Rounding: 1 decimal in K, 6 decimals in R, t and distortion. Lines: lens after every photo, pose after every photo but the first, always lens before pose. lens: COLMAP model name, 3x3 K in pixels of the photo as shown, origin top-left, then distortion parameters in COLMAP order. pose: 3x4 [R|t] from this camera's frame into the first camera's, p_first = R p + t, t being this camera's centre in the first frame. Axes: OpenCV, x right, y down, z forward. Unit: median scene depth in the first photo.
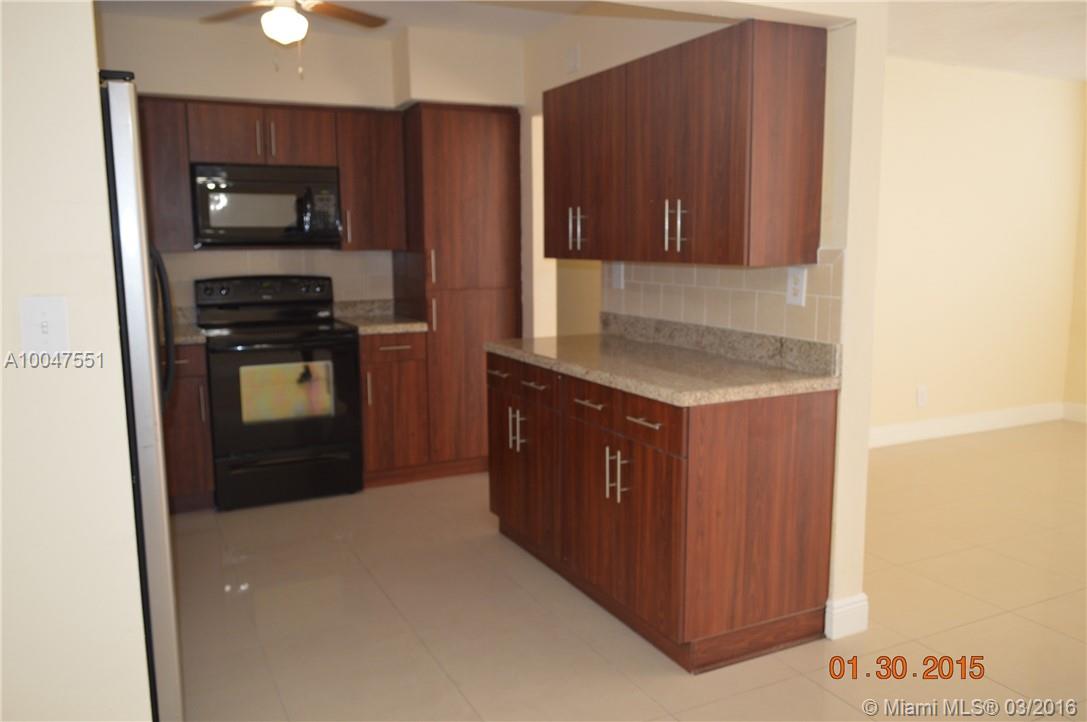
lens RADIAL K [[858.0, 0, 534.0], [0, 858.0, 365.3], [0, 0, 1]] dist [-0.015577, 0.011733]
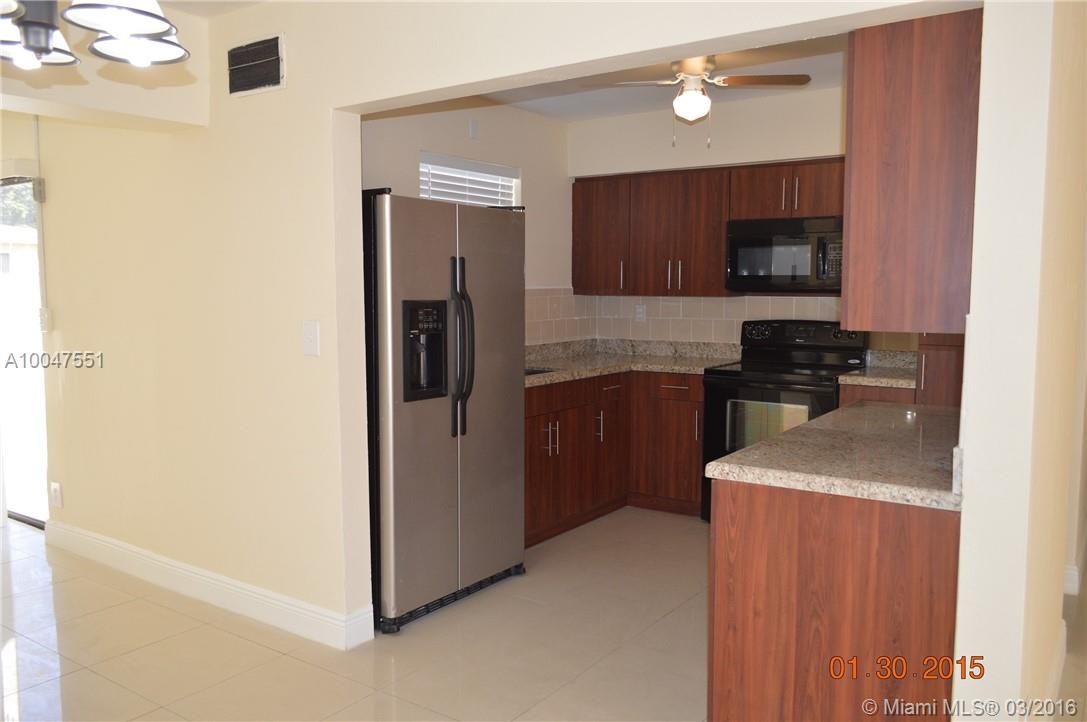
lens RADIAL K [[858.0, 0, 535.5], [0, 858.0, 359.7], [0, 0, 1]] dist [-0.015577, 0.011733]
pose [[0.474182, 0.085257, -0.876289, 0.789933], [-0.130563, 0.991105, 0.025777, -0.068163], [0.870692, 0.102188, 0.481095, 0.344647]]
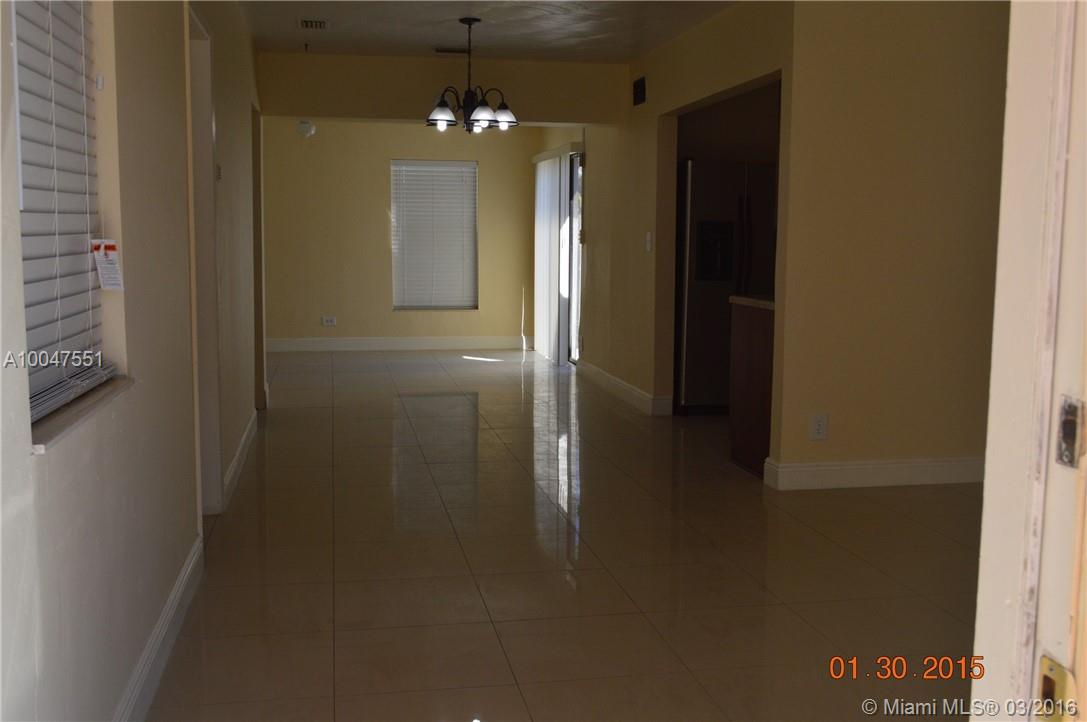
lens RADIAL K [[1119.1, 0, 542.1], [0, 1119.1, 361.4], [0, 0, 1]] dist [-0.003818, 0.000000]
pose [[-0.261368, 0.117193, -0.958098, 2.363166], [-0.139203, 0.977649, 0.157559, -0.137866], [0.955149, 0.174551, -0.239212, 1.092998]]
